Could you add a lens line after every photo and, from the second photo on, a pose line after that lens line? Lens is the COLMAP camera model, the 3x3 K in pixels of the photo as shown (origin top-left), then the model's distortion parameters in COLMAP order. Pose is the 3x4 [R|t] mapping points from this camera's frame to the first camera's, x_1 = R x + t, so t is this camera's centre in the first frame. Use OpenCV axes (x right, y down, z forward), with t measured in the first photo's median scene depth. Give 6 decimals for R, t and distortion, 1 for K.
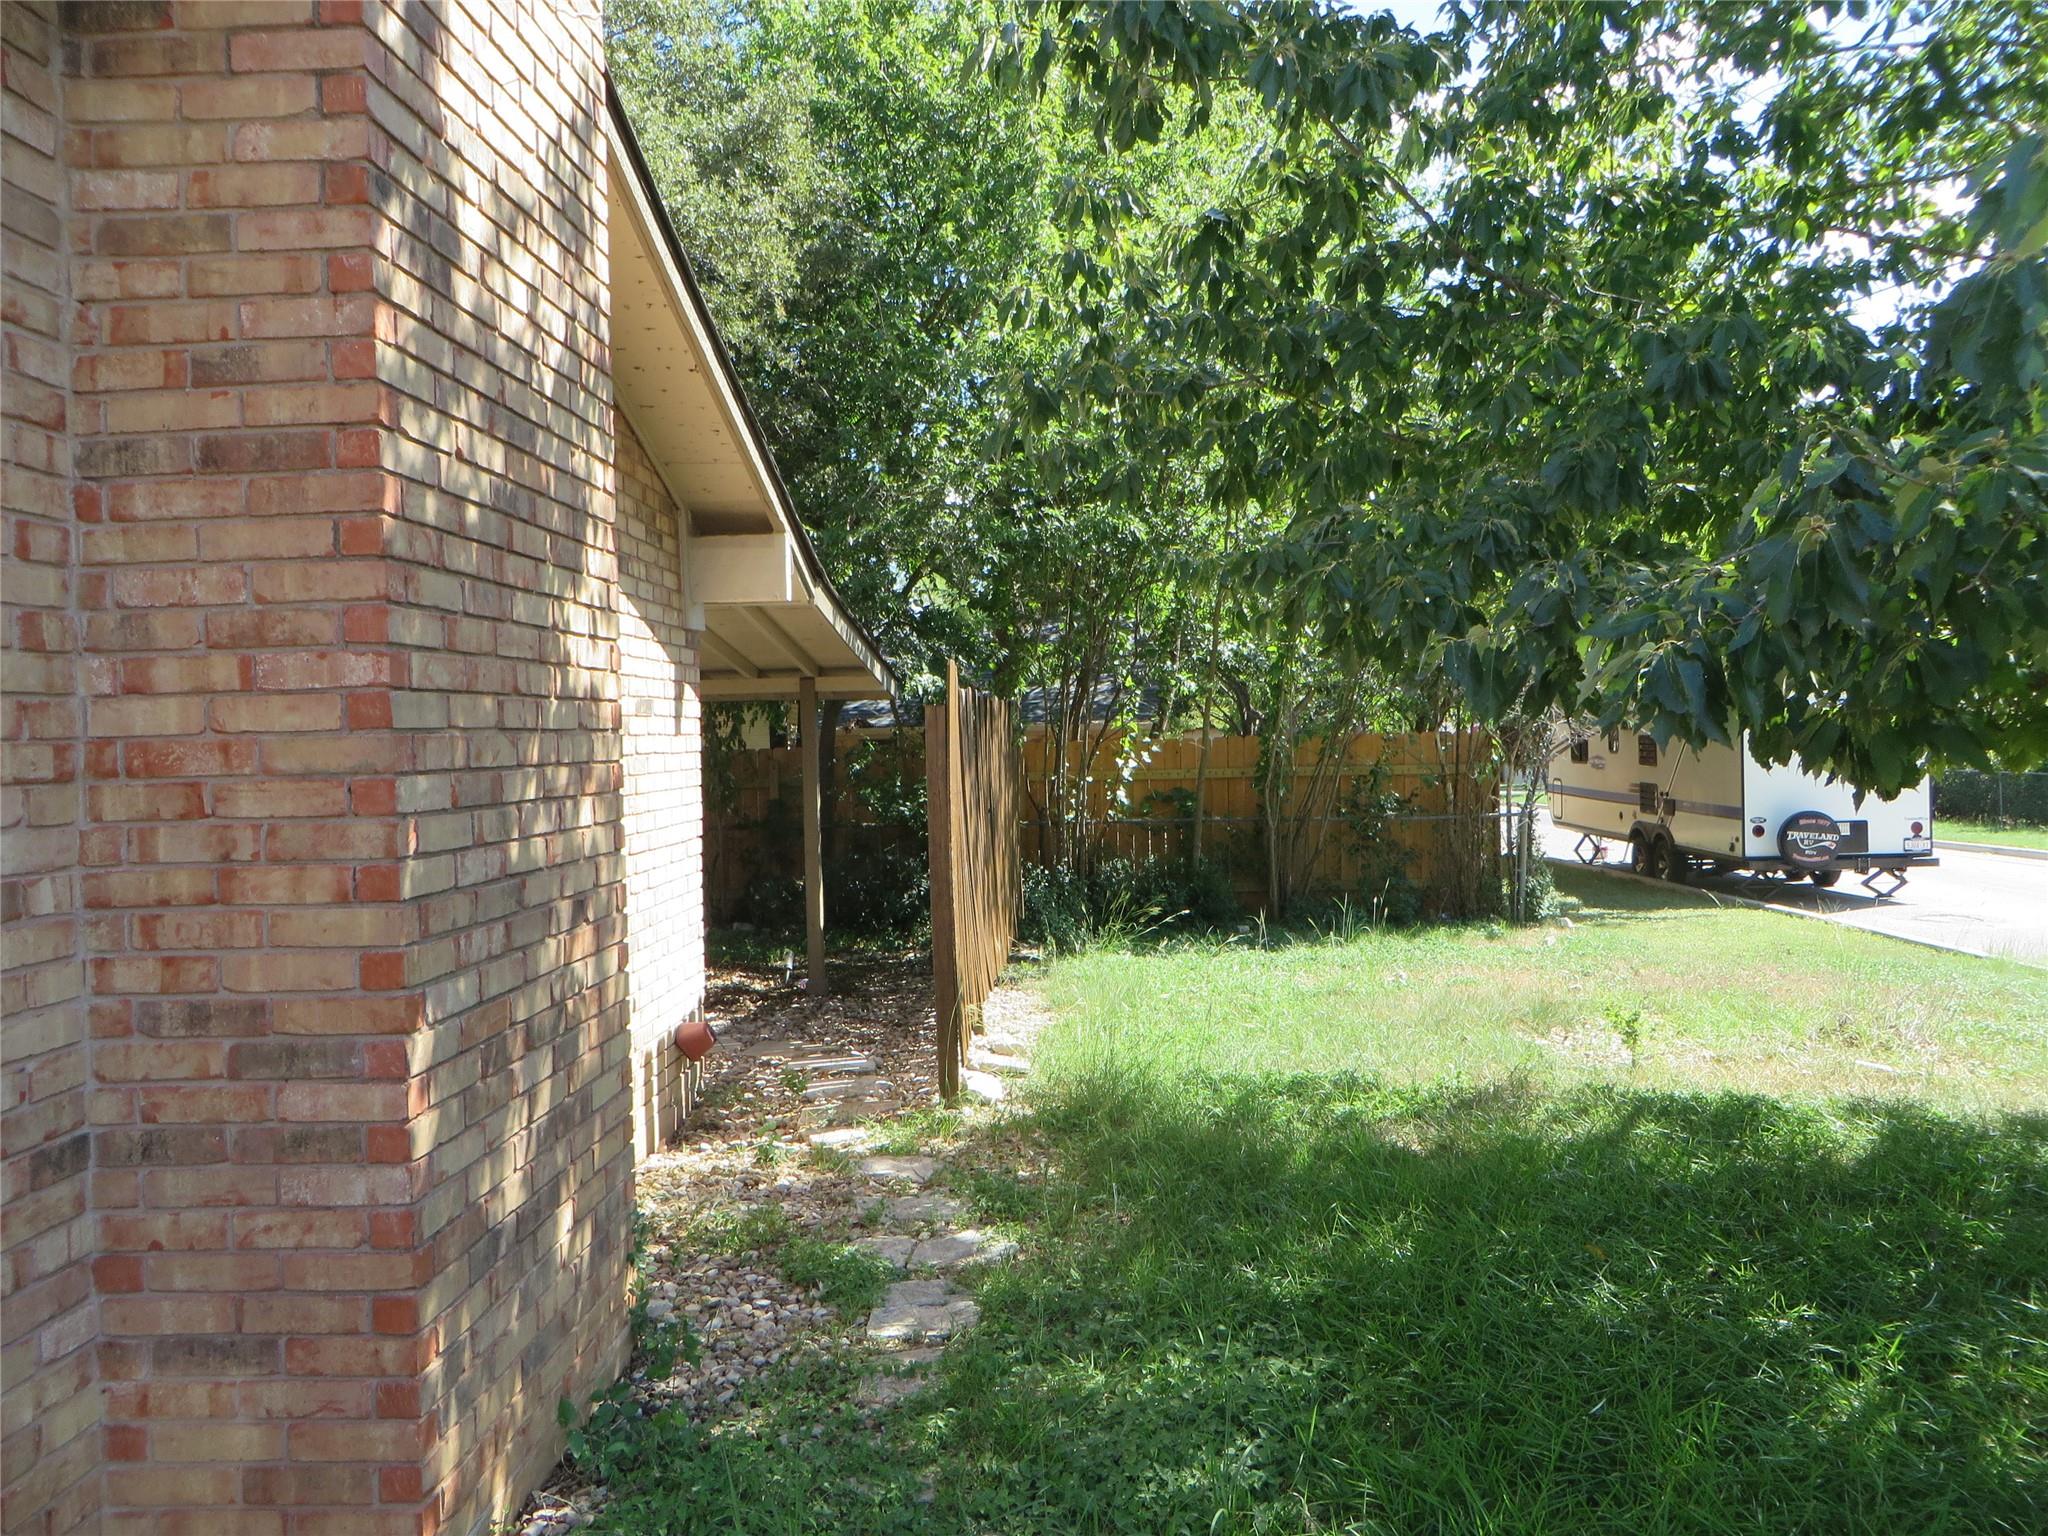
lens RADIAL K [[1533.4, 0, 1031.4], [0, 1533.4, 762.0], [0, 0, 1]] dist [-0.026210, 0.004317]
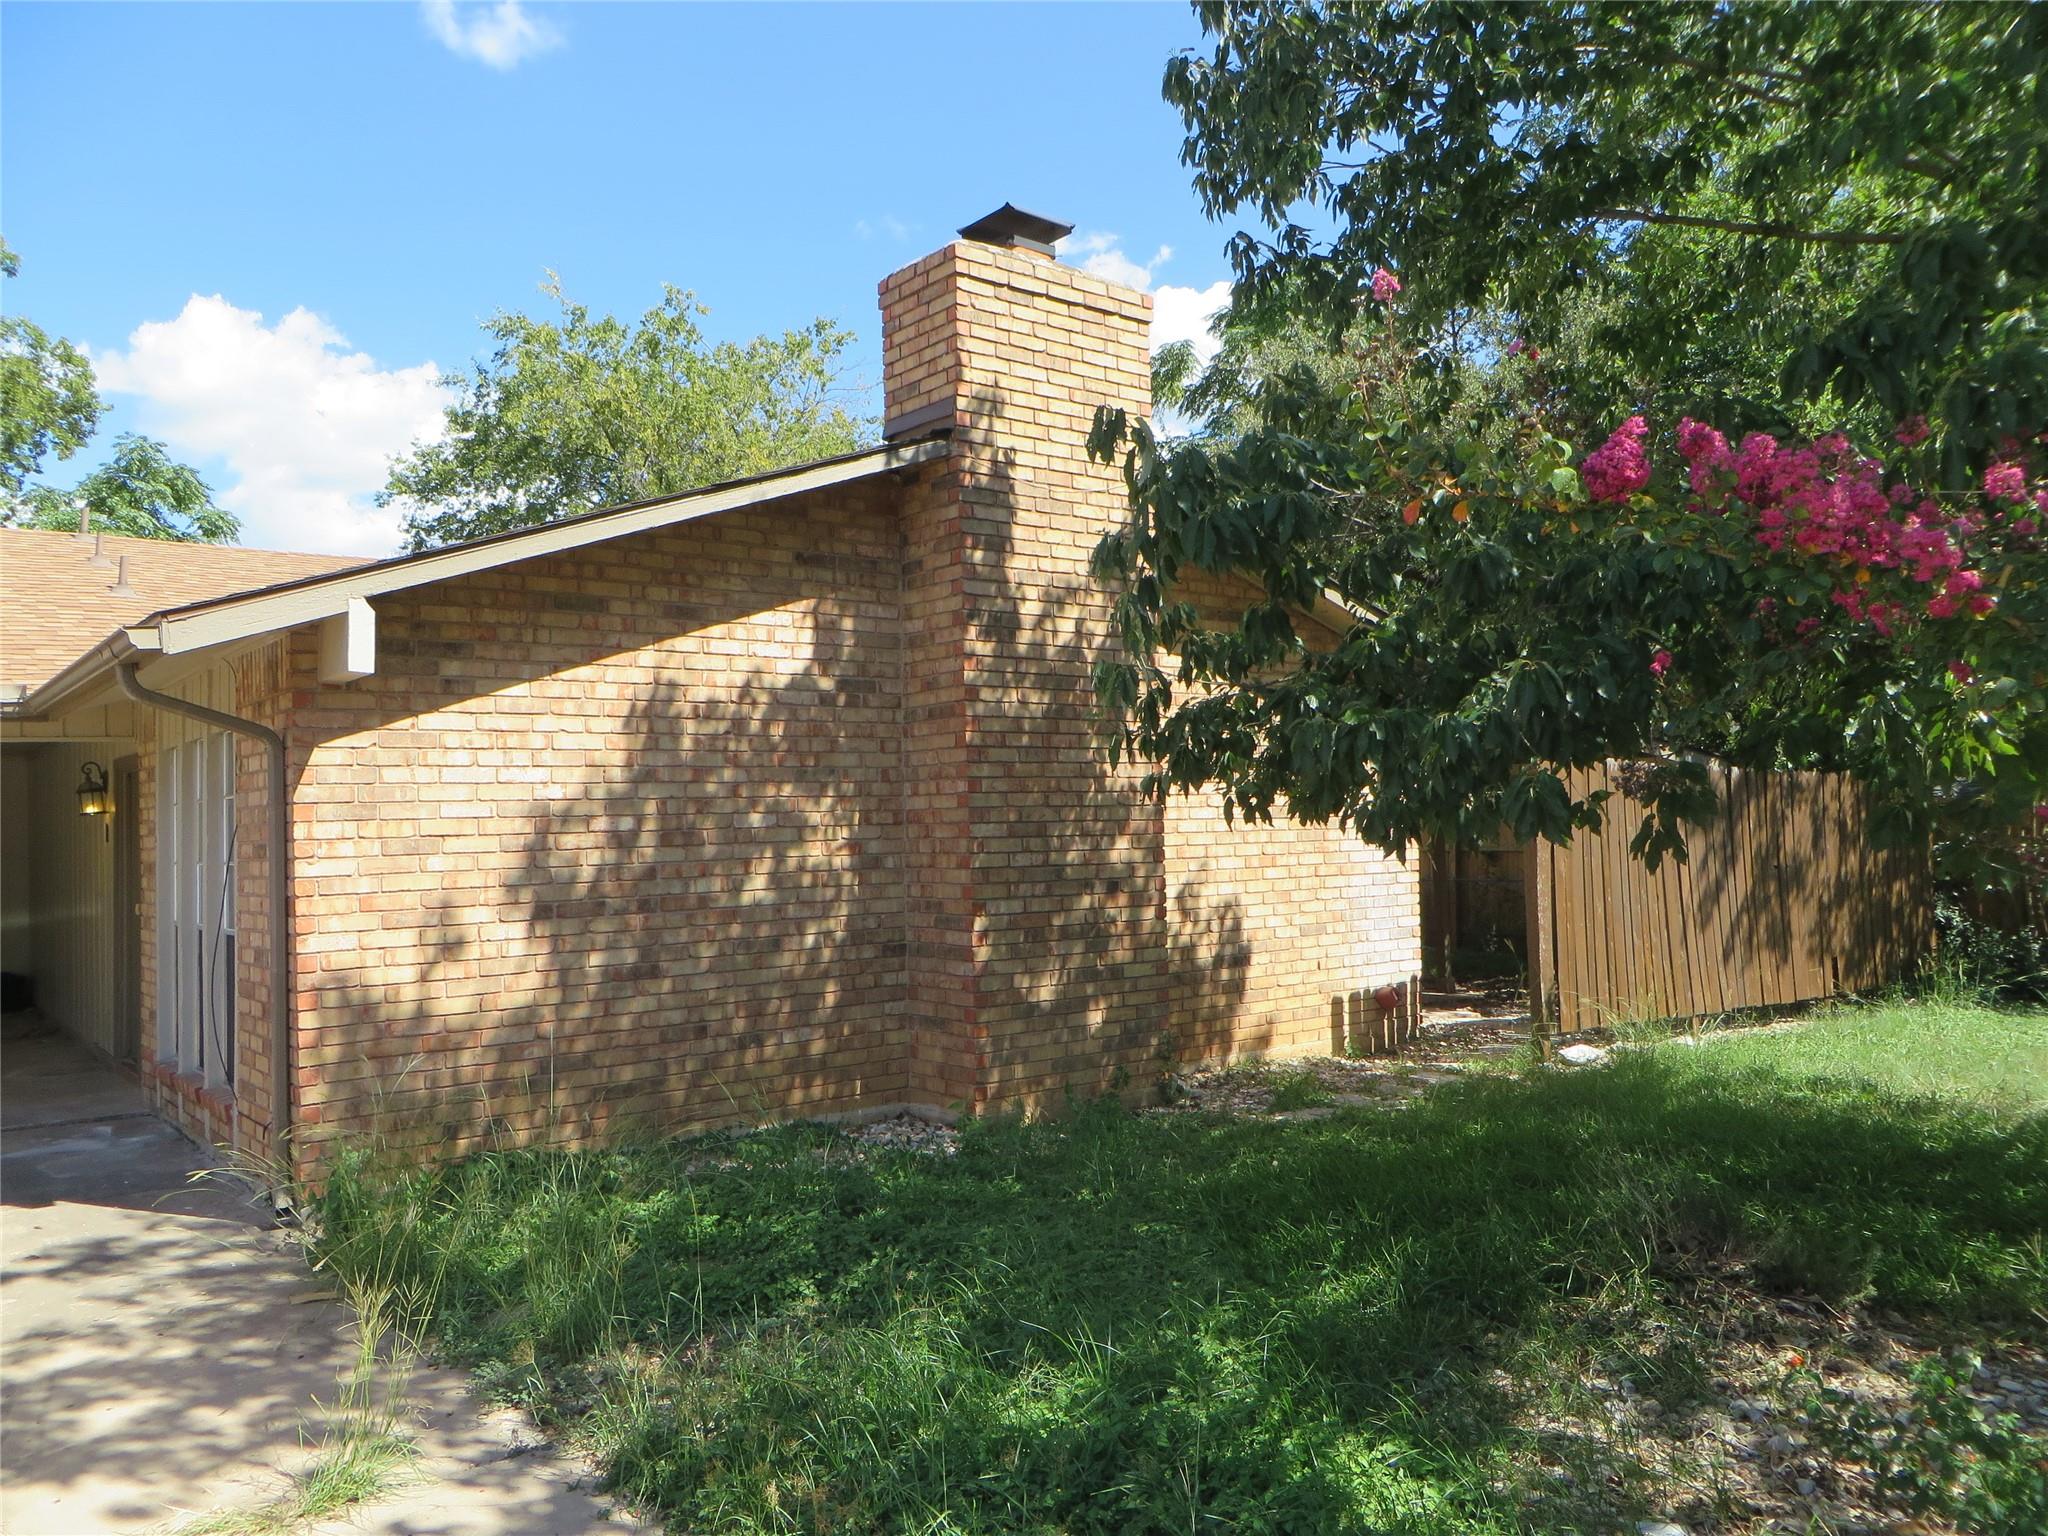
lens RADIAL K [[1533.4, 0, 1020.7], [0, 1533.4, 764.6], [0, 0, 1]] dist [-0.026210, 0.004317]
pose [[0.612321, -0.019869, -0.790359, 1.875129], [-0.012631, 0.999311, -0.034907, -0.002367], [0.790508, 0.031357, 0.611648, -0.658530]]
